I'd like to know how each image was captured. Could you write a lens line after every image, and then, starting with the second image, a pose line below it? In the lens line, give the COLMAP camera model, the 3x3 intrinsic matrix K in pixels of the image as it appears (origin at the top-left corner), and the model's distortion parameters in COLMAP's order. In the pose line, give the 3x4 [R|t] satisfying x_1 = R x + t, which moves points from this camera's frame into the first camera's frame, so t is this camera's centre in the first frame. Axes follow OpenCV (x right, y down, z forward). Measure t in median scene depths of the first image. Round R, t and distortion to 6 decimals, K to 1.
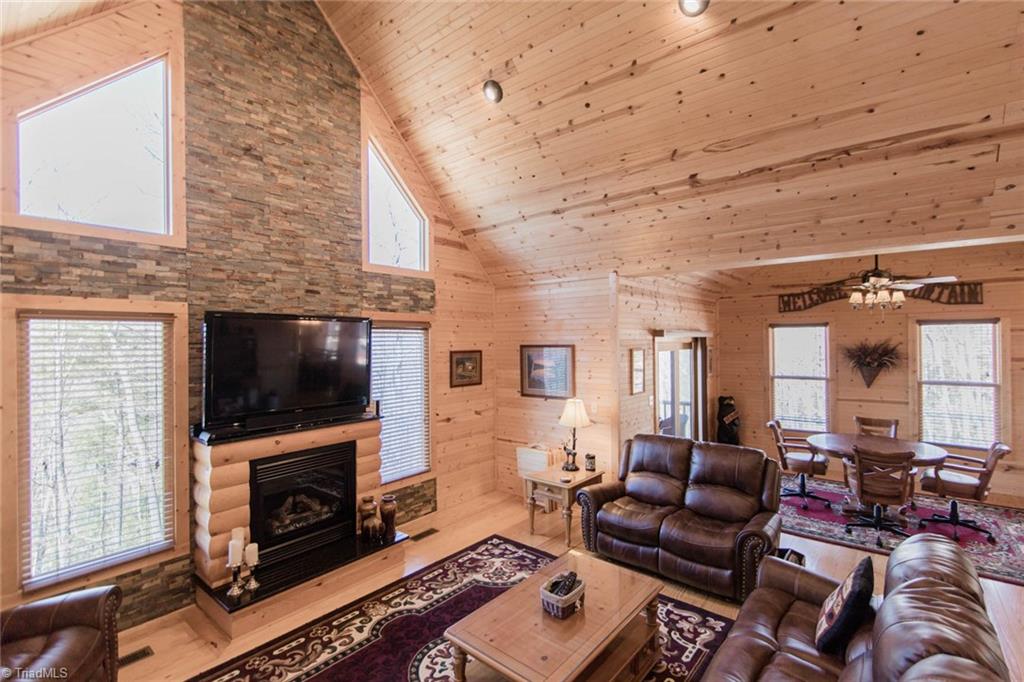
lens RADIAL K [[465.1, 0, 518.3], [0, 465.1, 339.5], [0, 0, 1]] dist [0.001543, -0.002055]
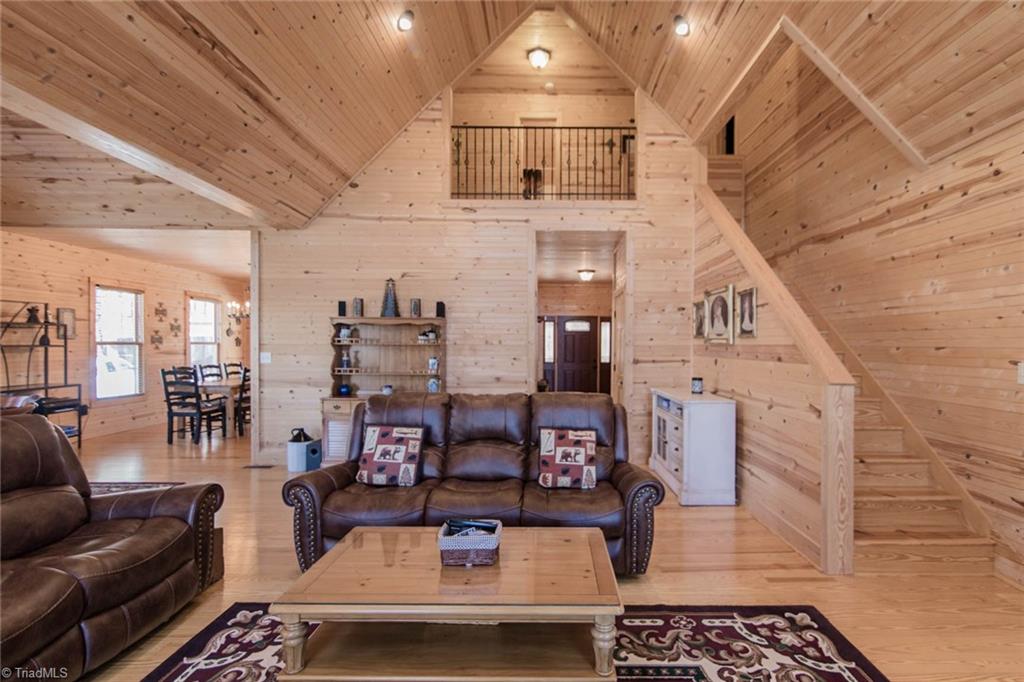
lens RADIAL K [[465.1, 0, 552.8], [0, 465.1, 354.1], [0, 0, 1]] dist [0.001543, -0.002055]
pose [[-0.646132, -0.008863, 0.763174, -0.340848], [0.001762, 0.999913, 0.013103, 0.155417], [-0.763223, 0.009811, -0.646060, 0.867399]]
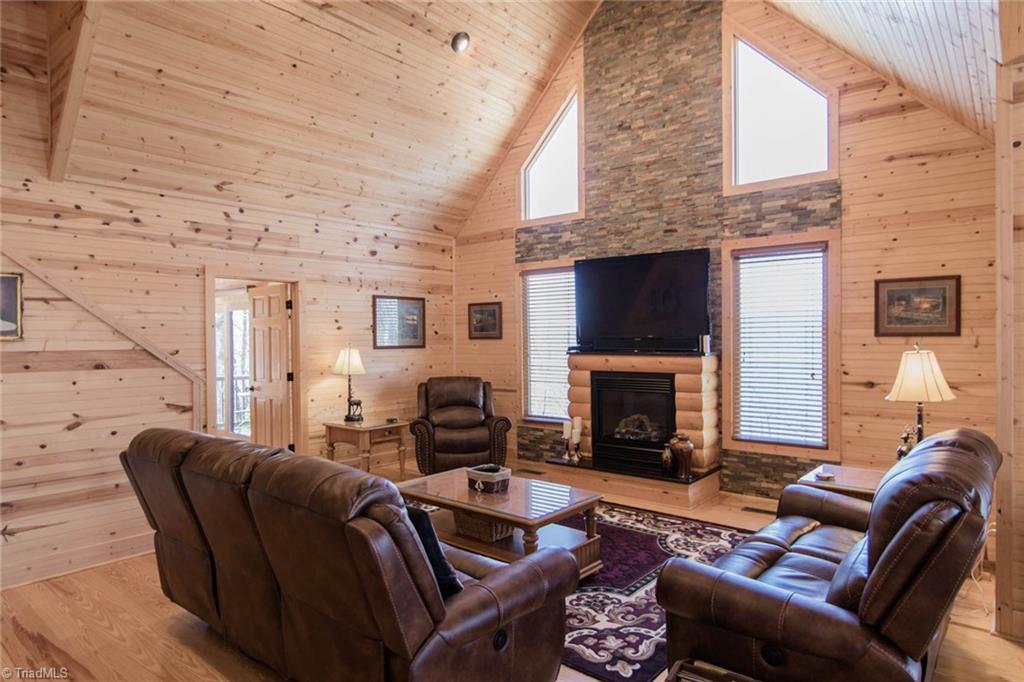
lens RADIAL K [[603.6, 0, 508.9], [0, 603.6, 344.8], [0, 0, 1]] dist [0.003097, -0.000890]
pose [[-0.019398, 0.020981, -0.999592, 0.967503], [0.008488, 0.999747, 0.020819, 0.127492], [0.999776, -0.008081, -0.019571, 0.684125]]
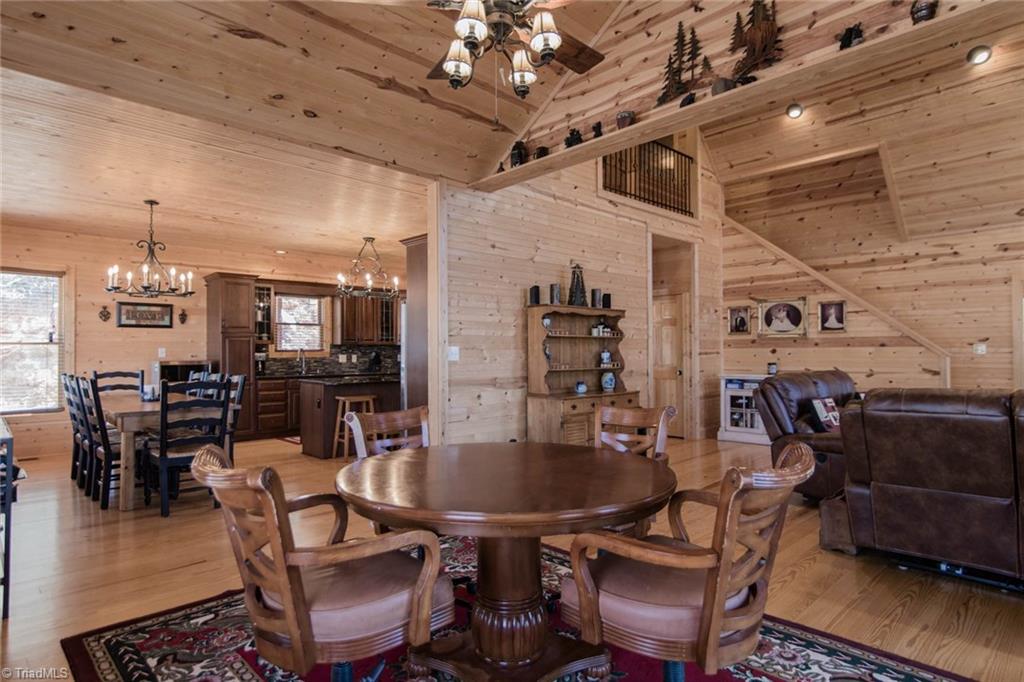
lens RADIAL K [[561.1, 0, 514.5], [0, 561.1, 346.0], [0, 0, 1]] dist [-0.004464, 0.000534]
pose [[-0.991841, 0.017216, 0.126310, 0.896991], [0.015668, 0.999790, -0.013234, 0.183588], [-0.126511, -0.011147, -0.991903, 1.792414]]
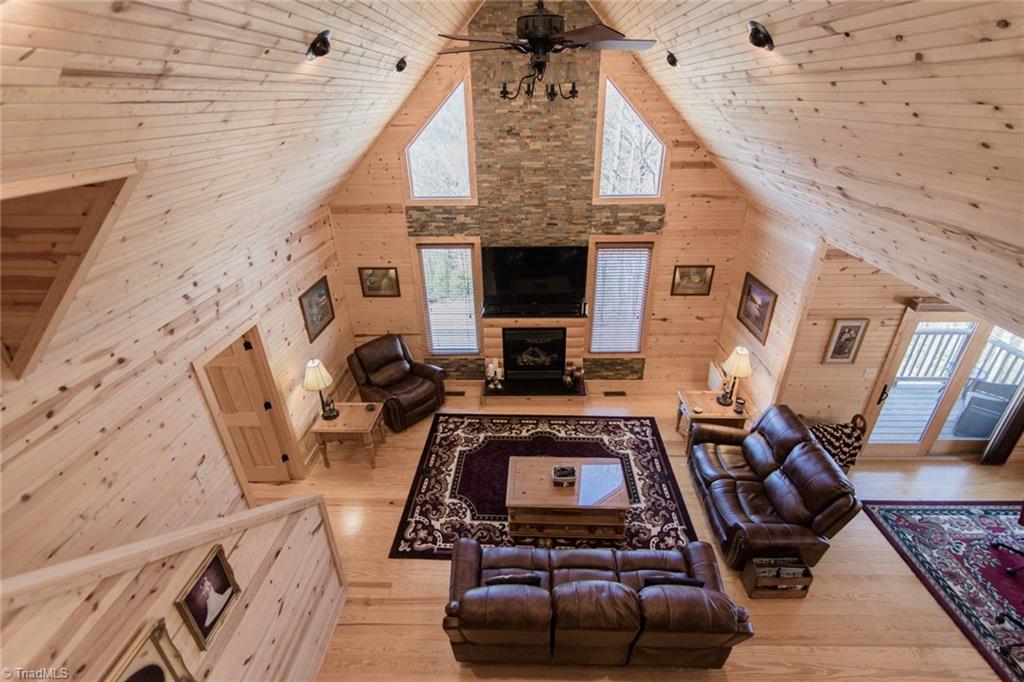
lens RADIAL K [[465.1, 0, 515.8], [0, 465.1, 347.2], [0, 0, 1]] dist [0.001543, -0.002055]
pose [[0.607307, 0.372845, -0.701545, 0.671754], [0.011687, 0.878750, 0.477140, -0.475597], [0.794381, -0.297969, 0.529314, 0.030014]]
